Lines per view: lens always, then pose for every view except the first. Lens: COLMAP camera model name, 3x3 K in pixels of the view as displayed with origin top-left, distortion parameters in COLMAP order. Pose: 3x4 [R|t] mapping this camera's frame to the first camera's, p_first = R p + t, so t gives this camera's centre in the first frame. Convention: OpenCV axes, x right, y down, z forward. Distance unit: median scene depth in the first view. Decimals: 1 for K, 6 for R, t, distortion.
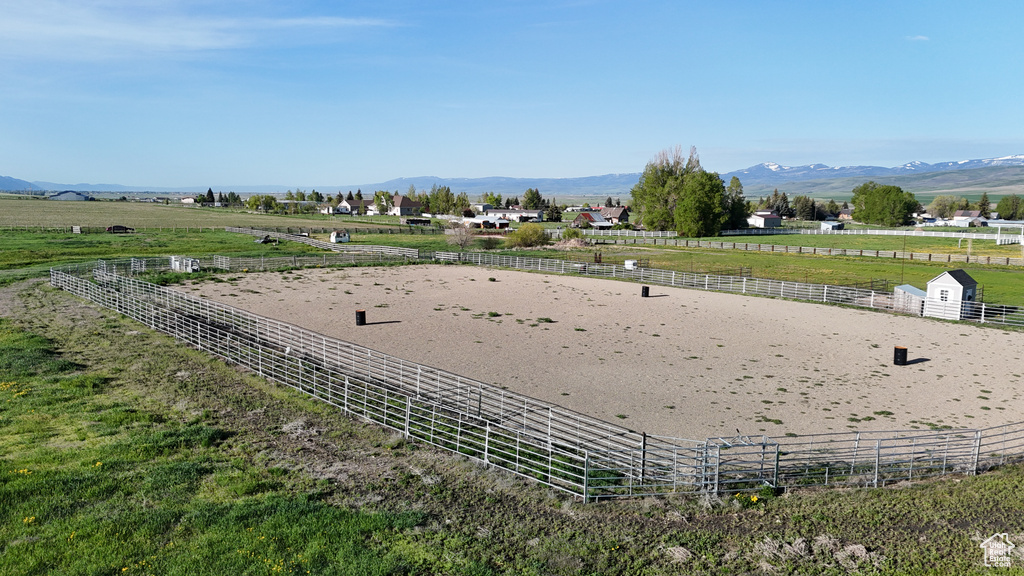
lens RADIAL K [[774.0, 0, 512.0], [0, 774.0, 288.0], [0, 0, 1]] dist [0.078858, -0.070091]
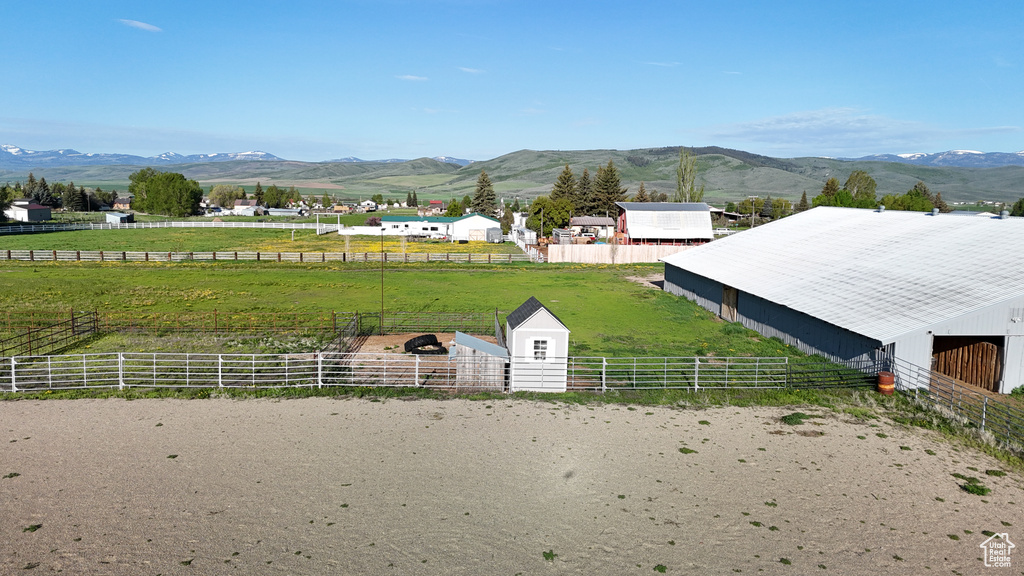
lens RADIAL K [[774.0, 0, 512.0], [0, 774.0, 288.0], [0, 0, 1]] dist [0.078858, -0.070091]
pose [[0.638842, -0.094143, 0.763556, 0.023047], [0.084333, 0.995073, 0.052129, -0.010630], [-0.764702, 0.031091, 0.643634, 0.114972]]
